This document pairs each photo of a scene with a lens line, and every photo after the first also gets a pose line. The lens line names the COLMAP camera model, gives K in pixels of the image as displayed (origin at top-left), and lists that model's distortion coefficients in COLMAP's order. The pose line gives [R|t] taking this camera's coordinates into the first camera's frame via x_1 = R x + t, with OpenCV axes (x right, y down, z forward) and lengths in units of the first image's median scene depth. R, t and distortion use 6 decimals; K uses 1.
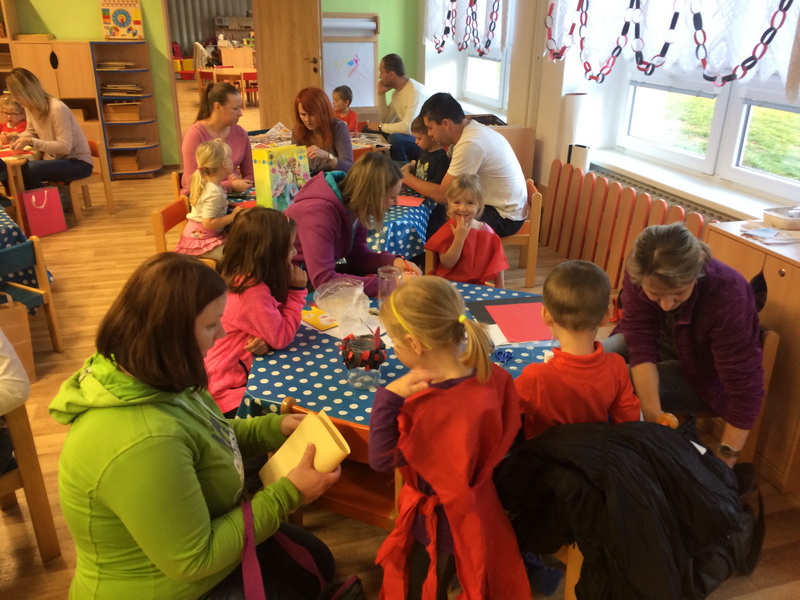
lens RADIAL K [[675.8, 0, 398.7], [0, 675.8, 295.3], [0, 0, 1]] dist [0.058932, -0.075895]
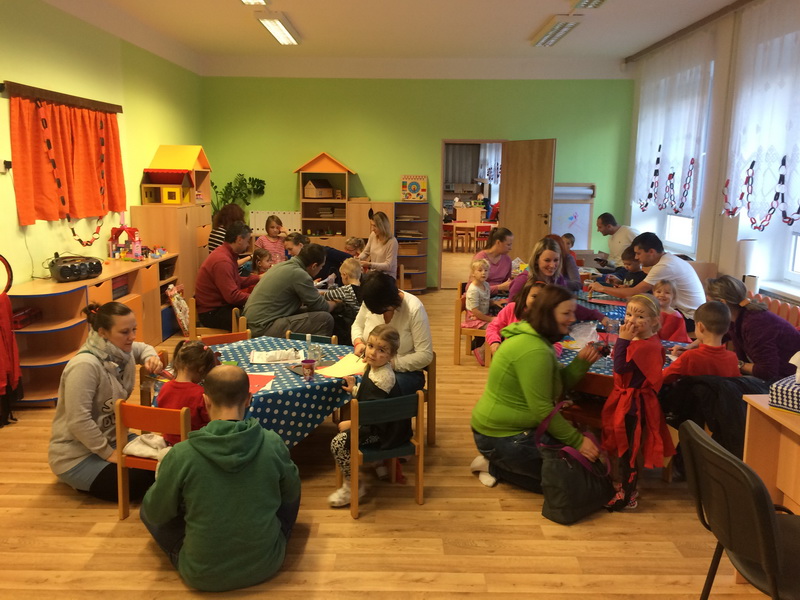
lens RADIAL K [[675.8, 0, 400.7], [0, 675.8, 301.3], [0, 0, 1]] dist [0.058932, -0.075895]
pose [[0.961589, 0.049249, -0.270039, -0.030941], [-0.105122, 0.974844, -0.196543, 0.138206], [0.253567, 0.217380, 0.942576, -0.367980]]
